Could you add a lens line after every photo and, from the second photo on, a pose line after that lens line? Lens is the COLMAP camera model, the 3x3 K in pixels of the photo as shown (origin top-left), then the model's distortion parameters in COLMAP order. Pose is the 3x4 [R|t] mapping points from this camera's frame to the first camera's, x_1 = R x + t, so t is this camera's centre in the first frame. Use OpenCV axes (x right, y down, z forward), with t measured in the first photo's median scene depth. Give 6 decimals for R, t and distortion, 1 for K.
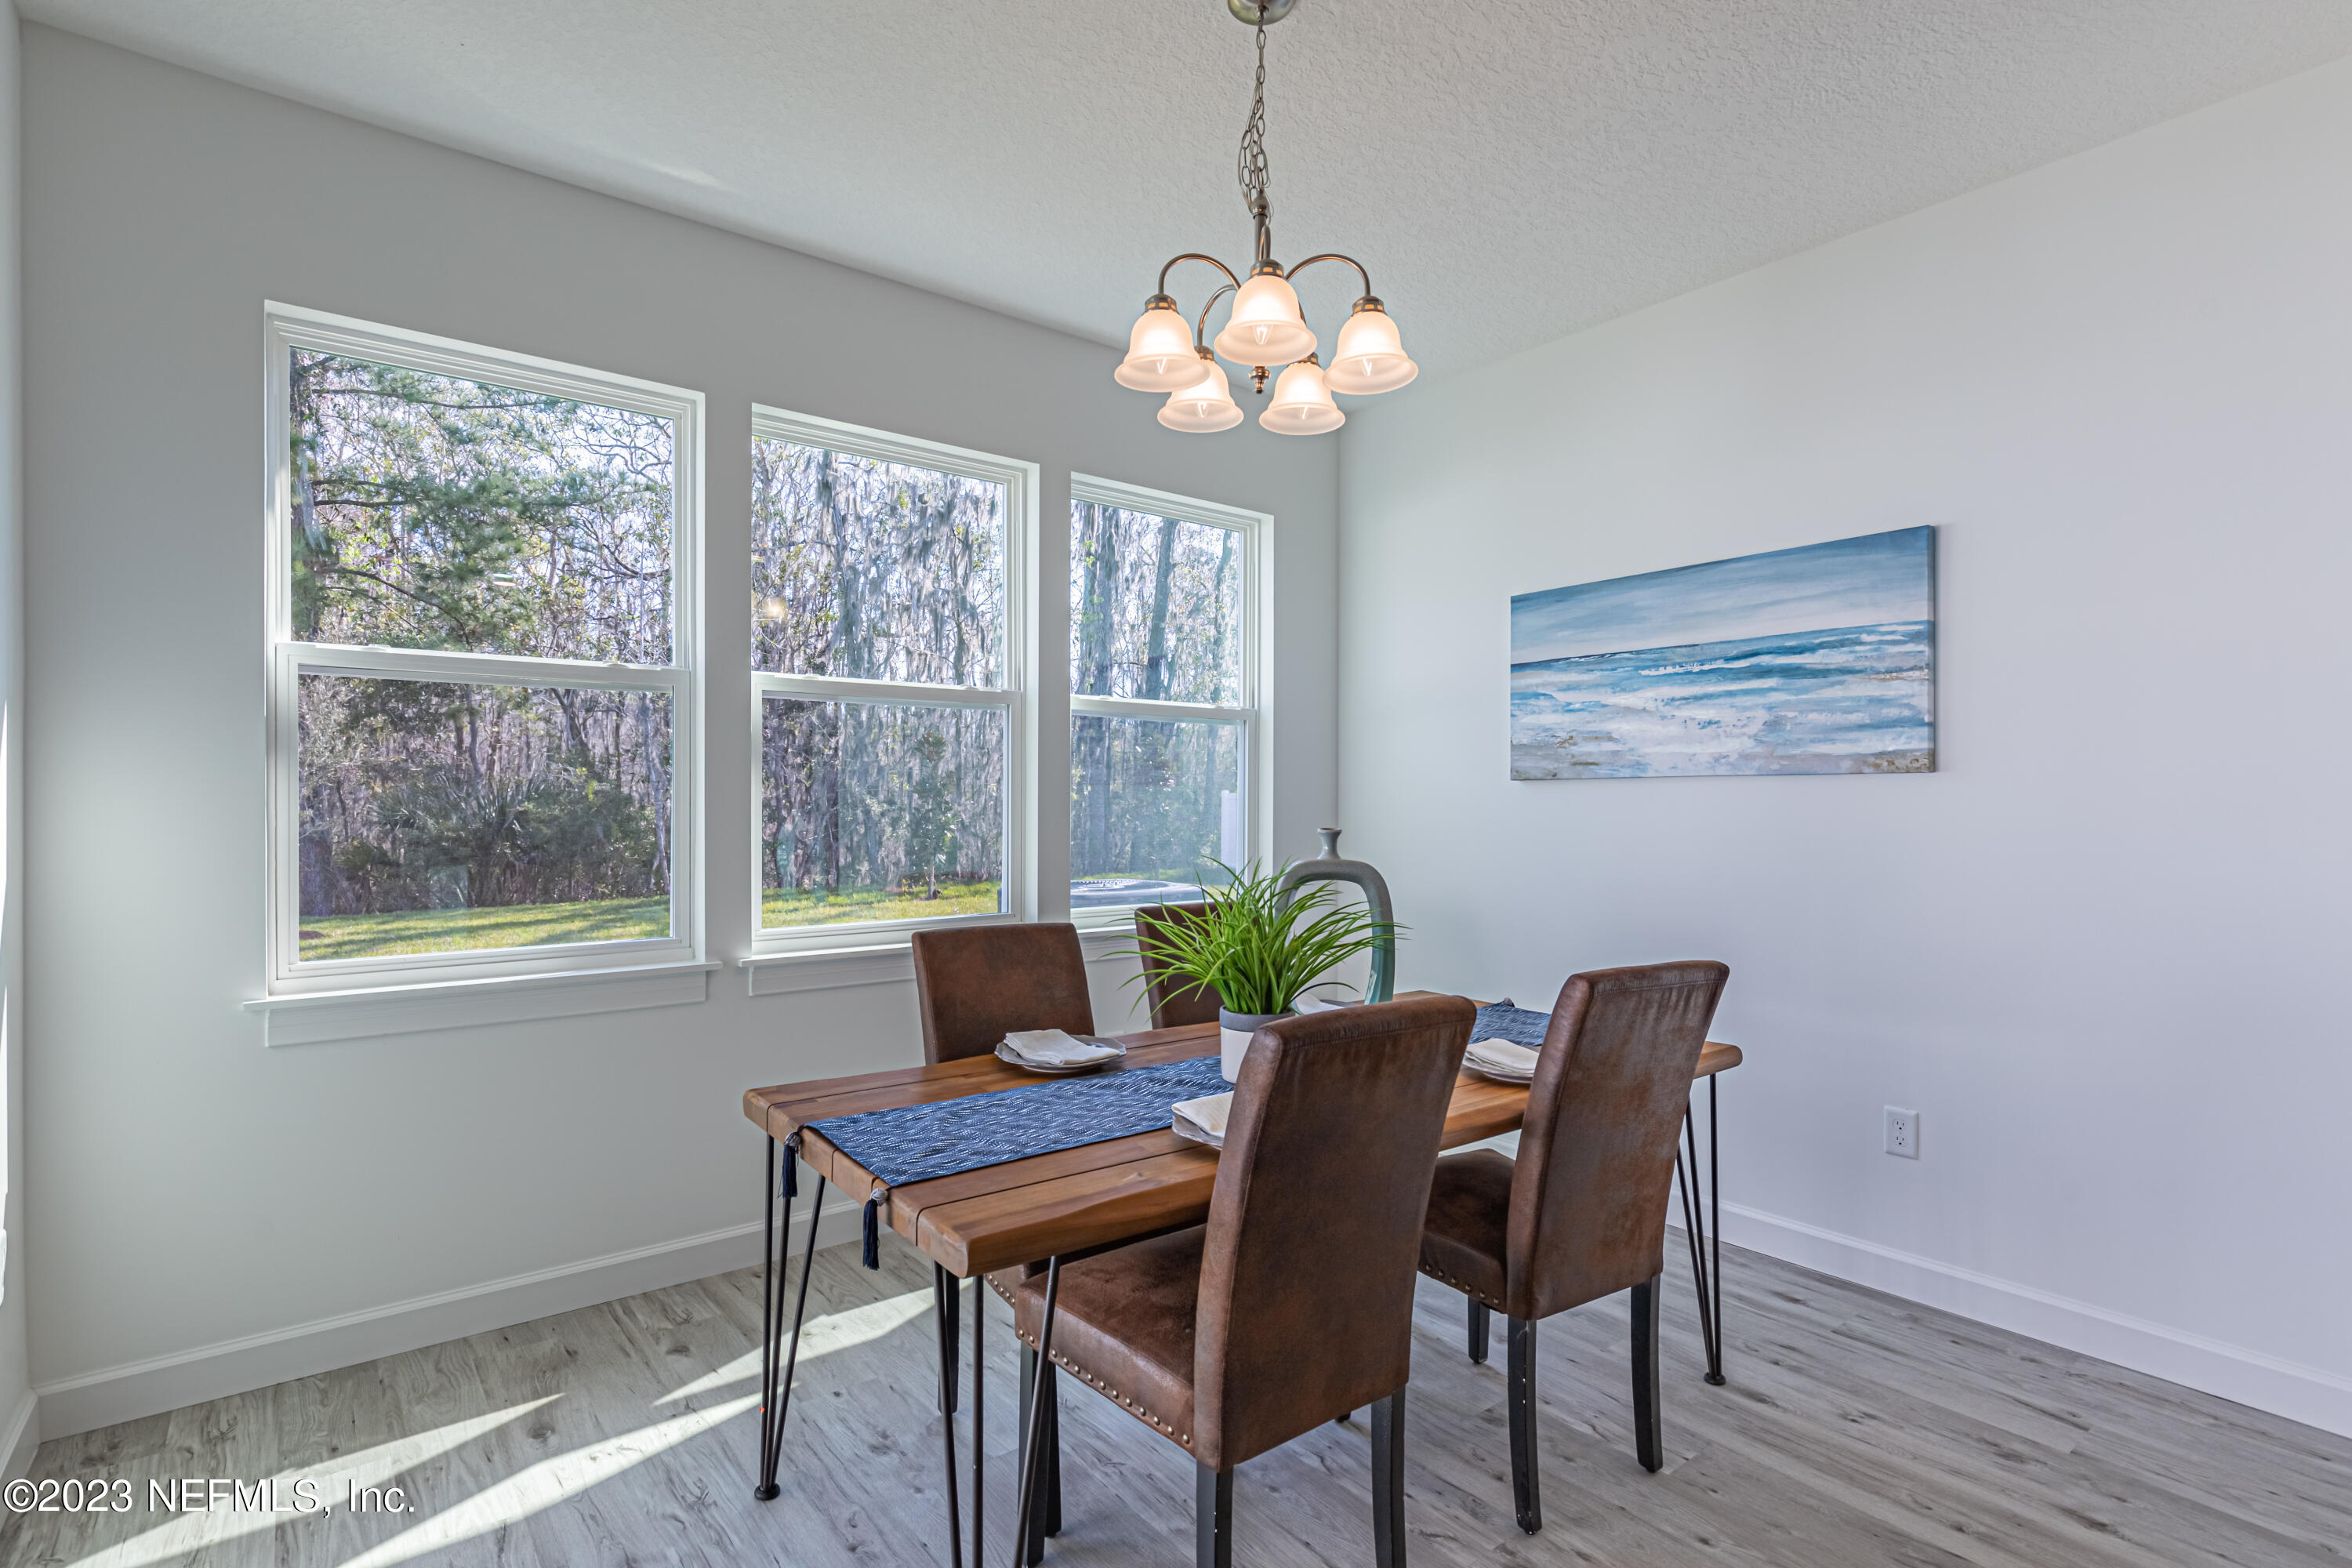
lens RADIAL K [[1127.4, 0, 1178.2], [0, 1127.4, 803.3], [0, 0, 1]] dist [-0.000646, 0.000188]
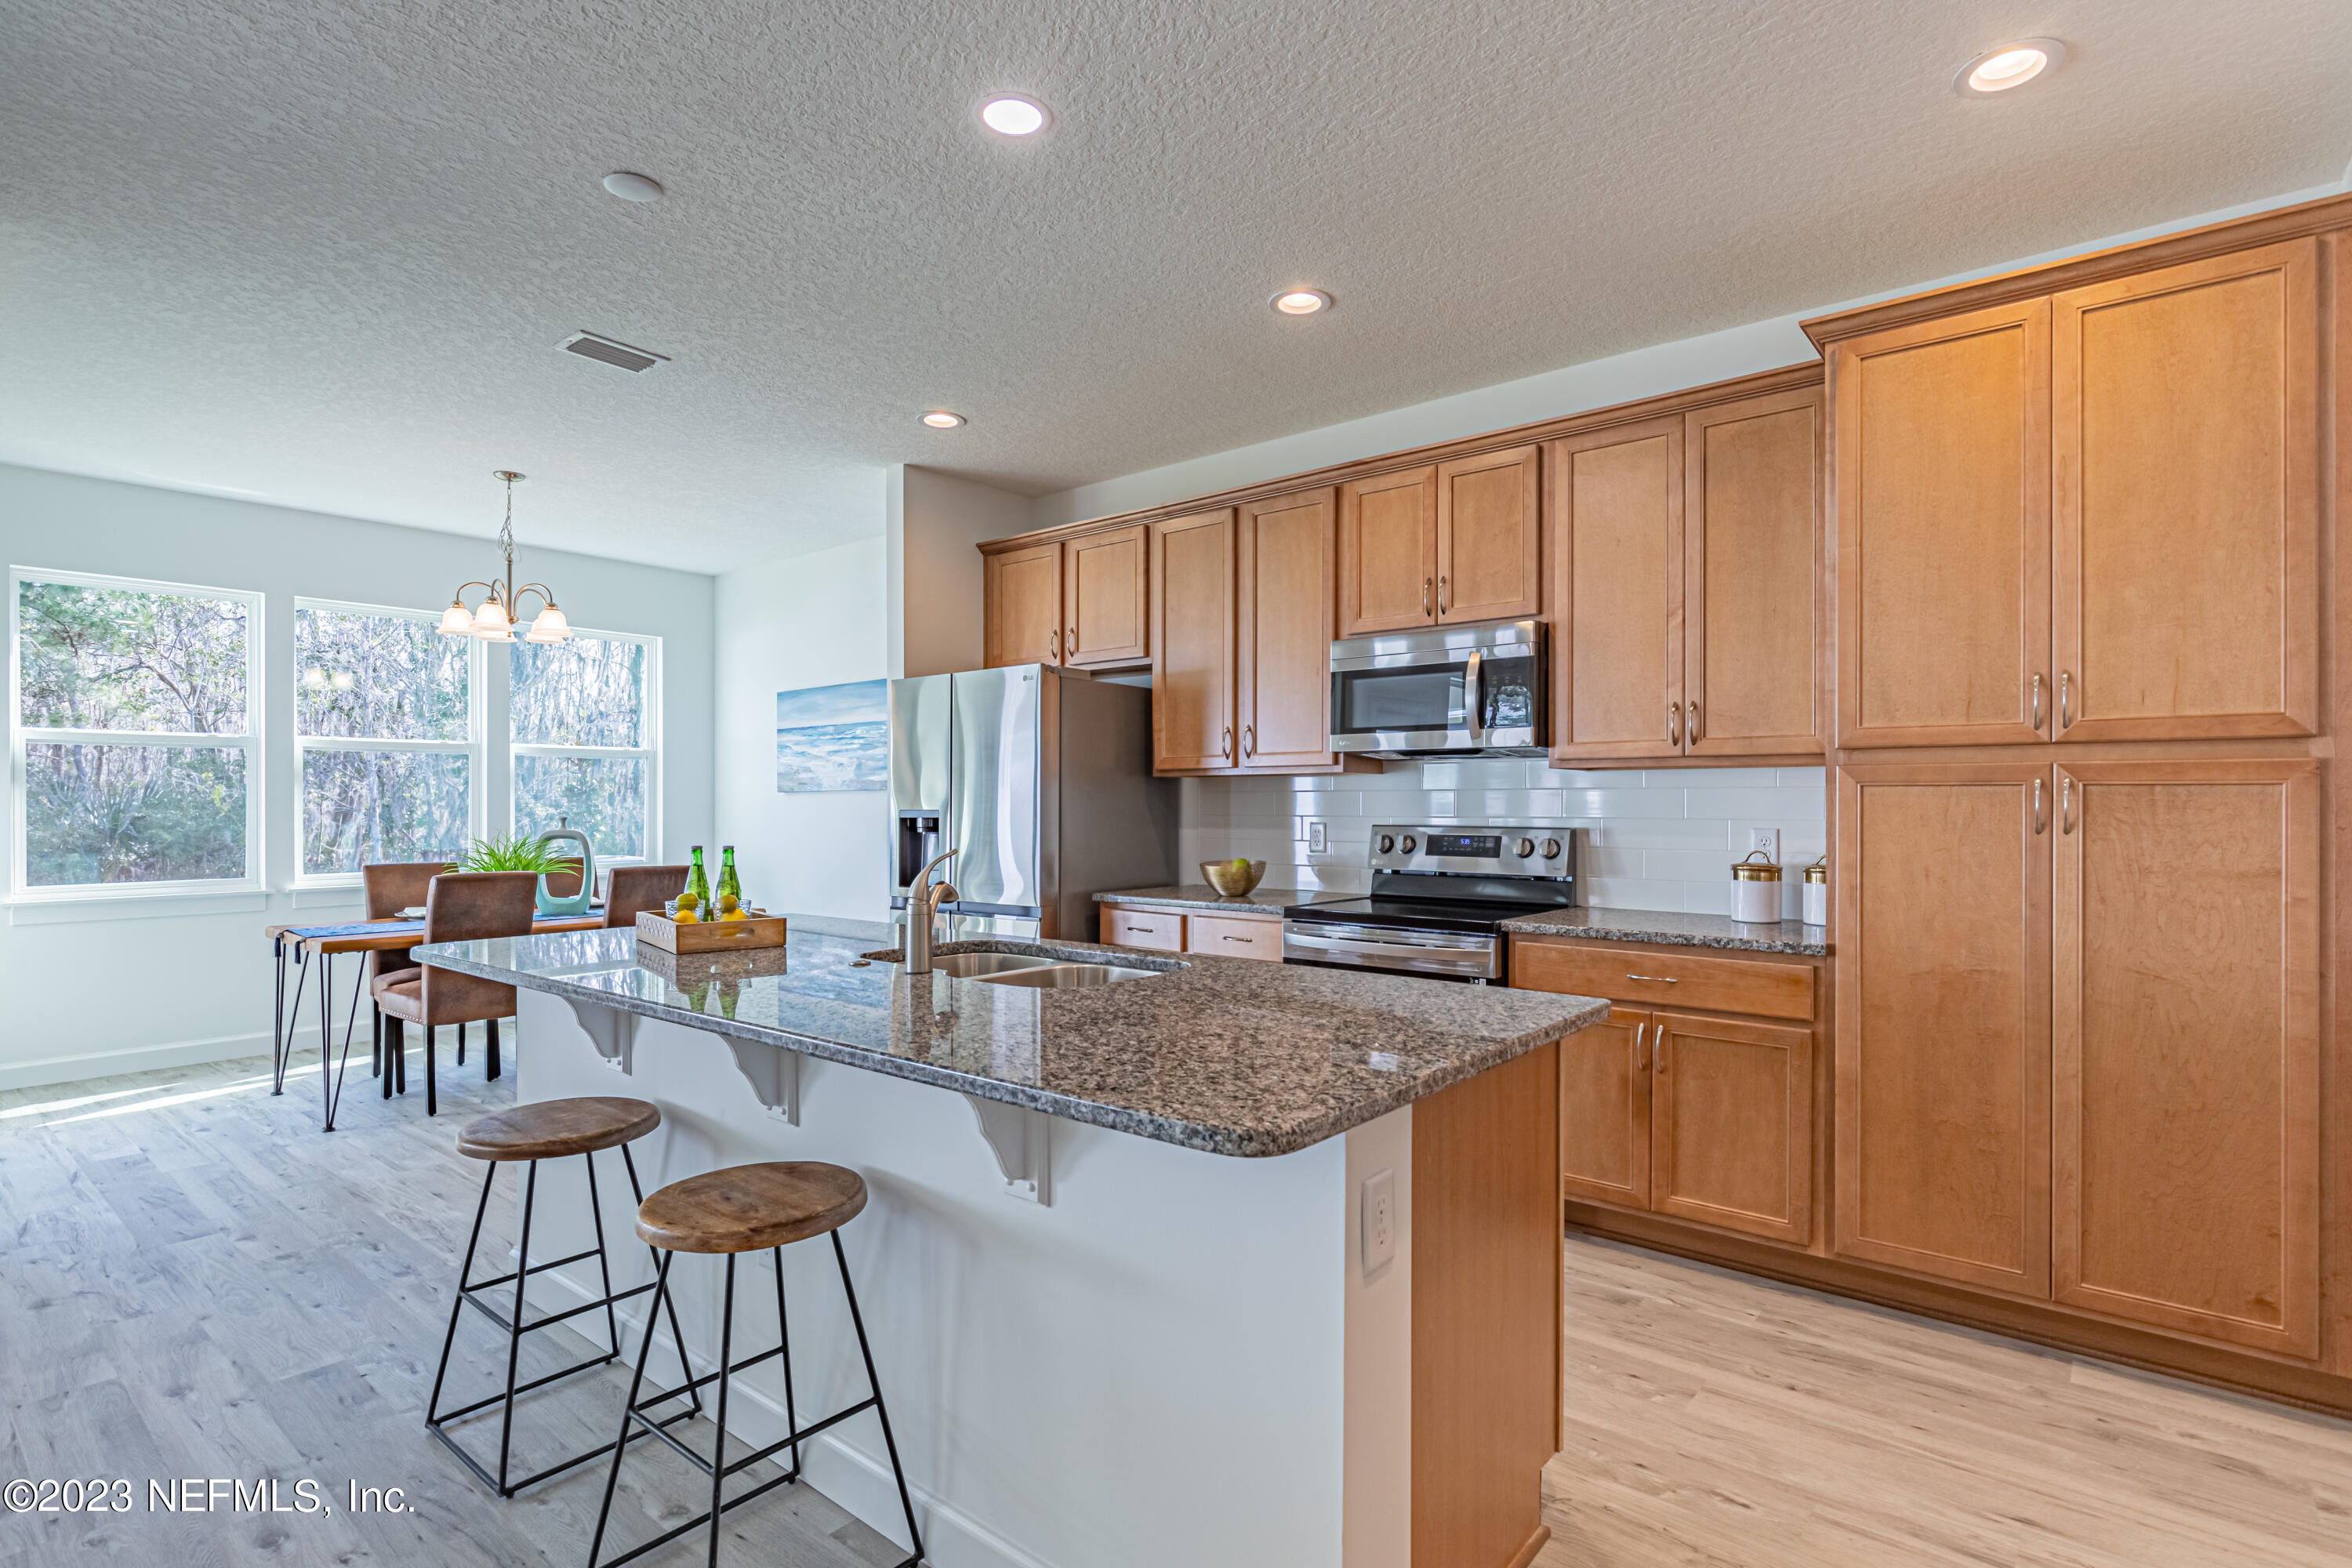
lens RADIAL K [[1152.5, 0, 1176.3], [0, 1152.5, 805.9], [0, 0, 1]] dist [0.000305, 0.000309]
pose [[0.978294, -0.005821, 0.207139, 0.644711], [0.005553, 0.999983, 0.001876, 0.002305], [-0.207146, -0.000685, 0.978310, -1.158238]]
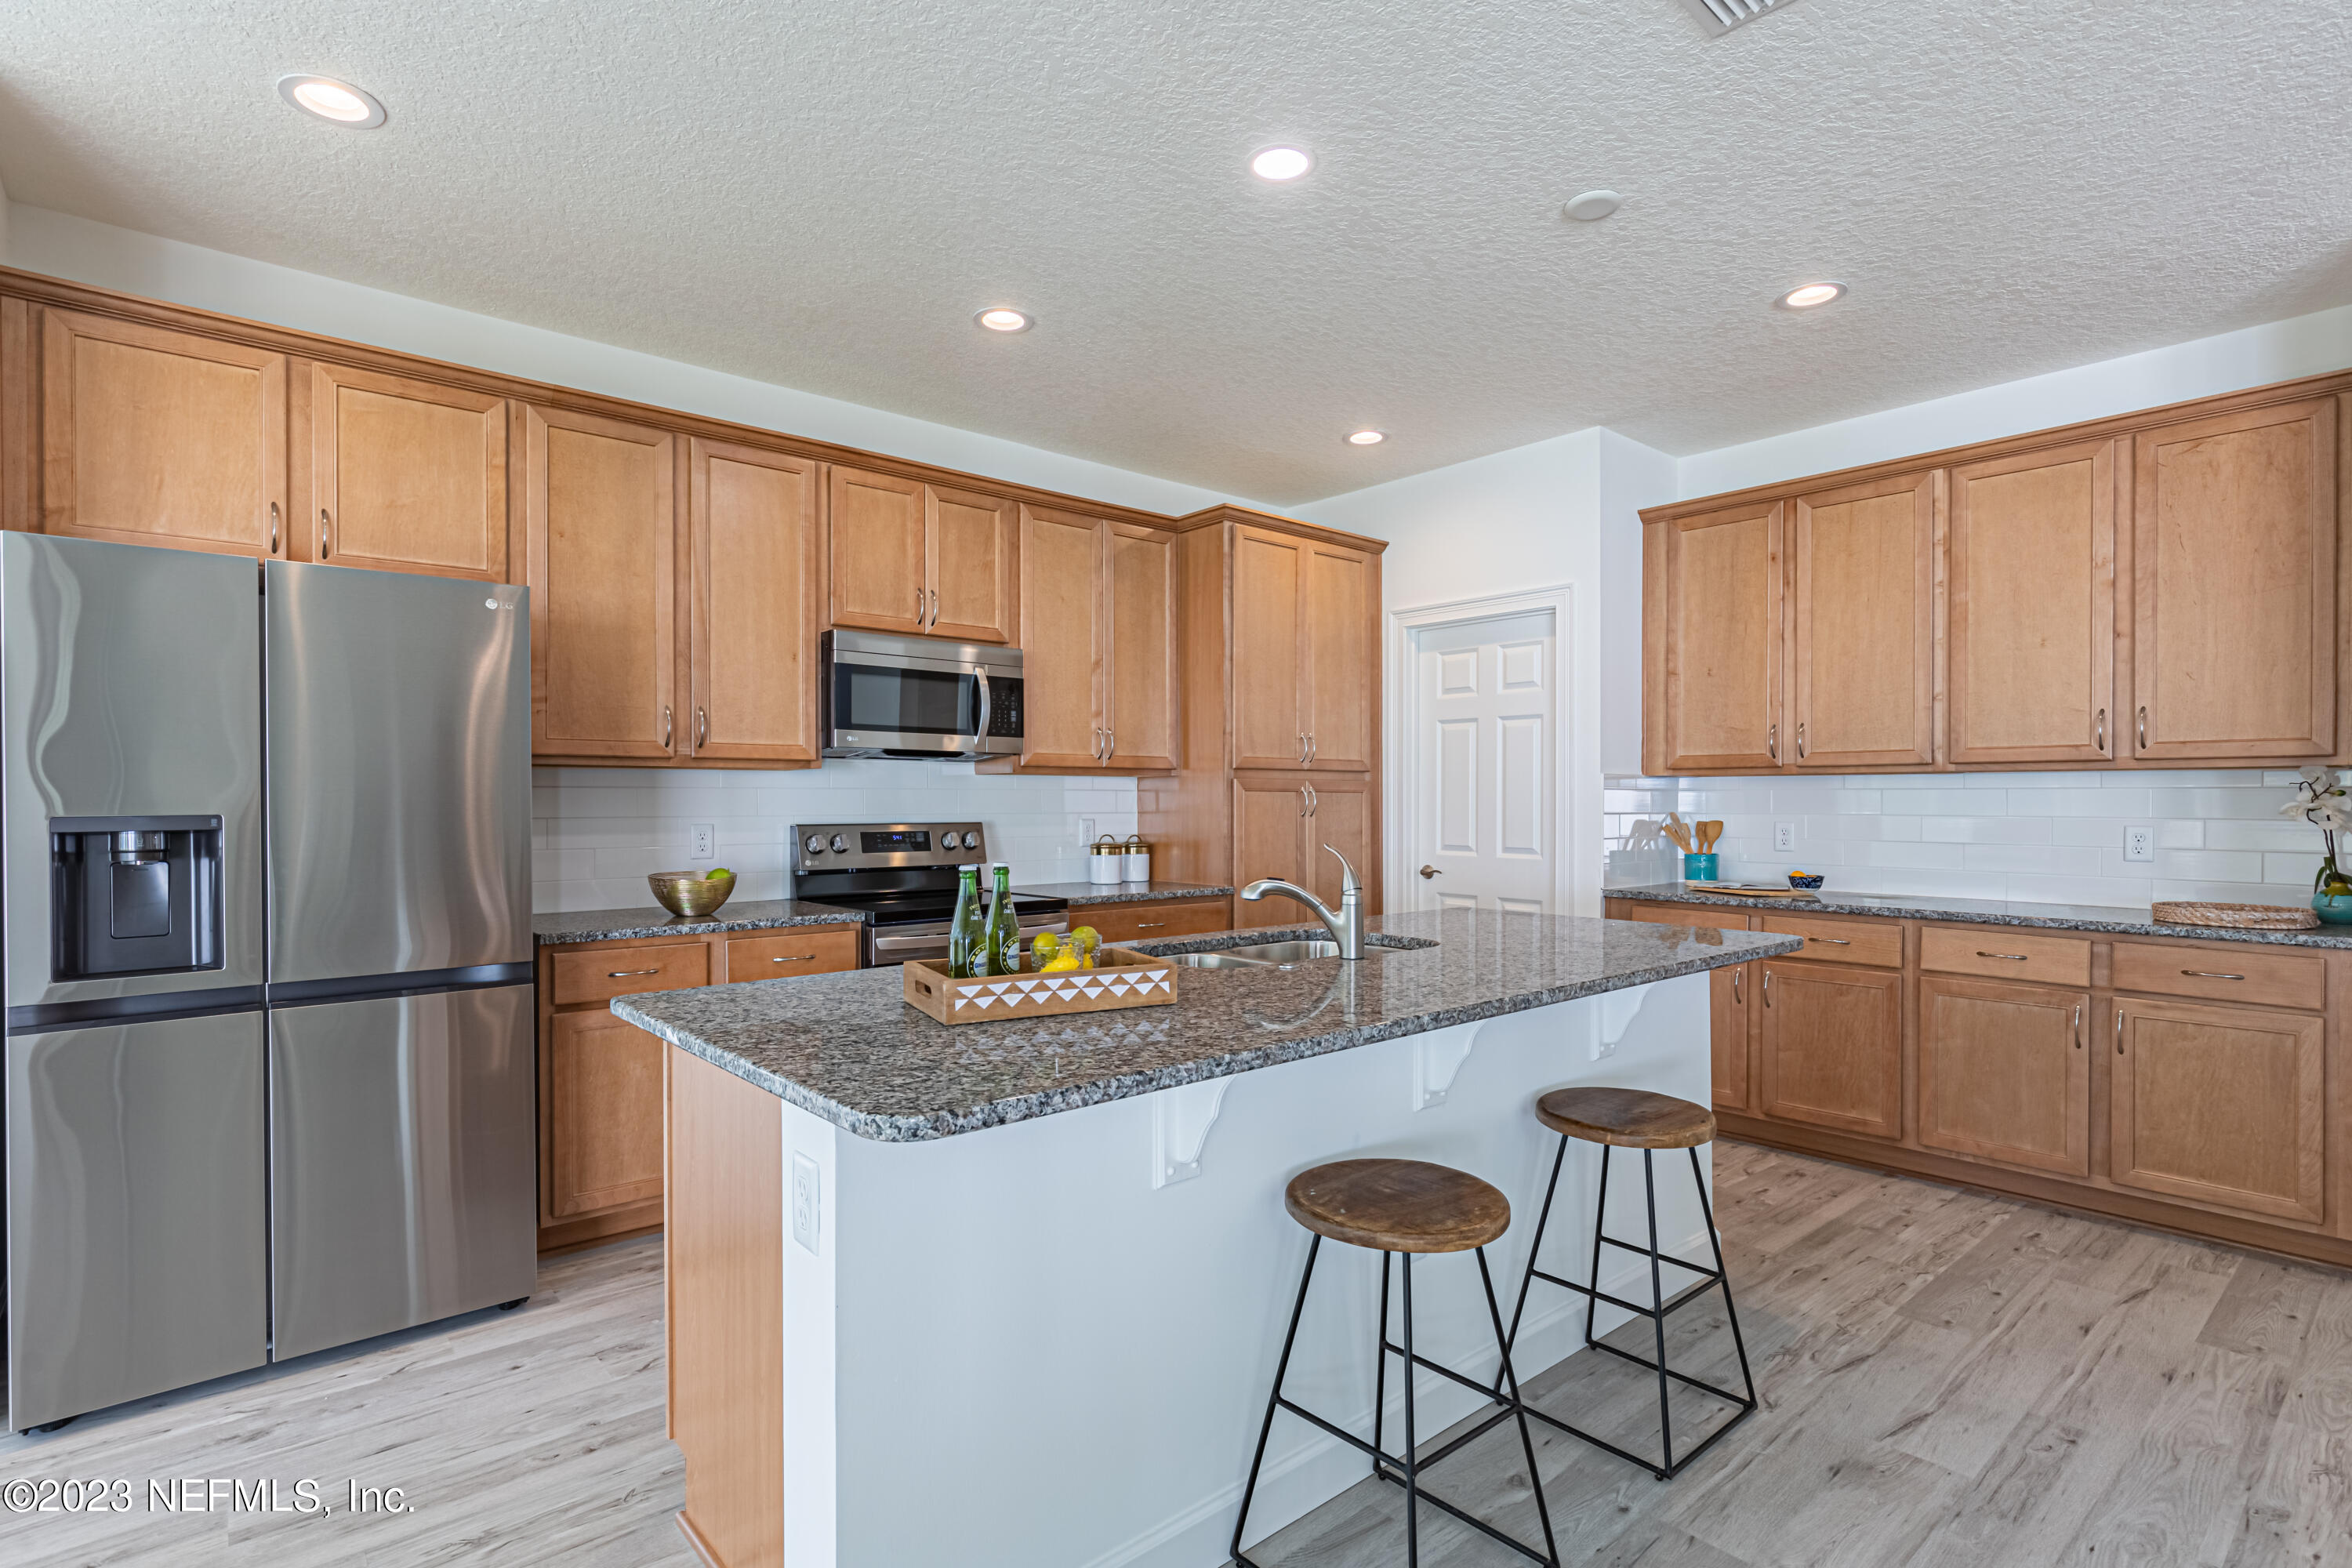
lens RADIAL K [[1143.2, 0, 1184.8], [0, 1143.2, 798.7], [0, 0, 1]] dist [-0.004253, -0.000663]
pose [[-0.053368, -0.003411, 0.998569, -0.146316], [0.001599, 0.999993, 0.003501, -0.003278], [-0.998574, 0.001784, -0.053362, -0.236414]]
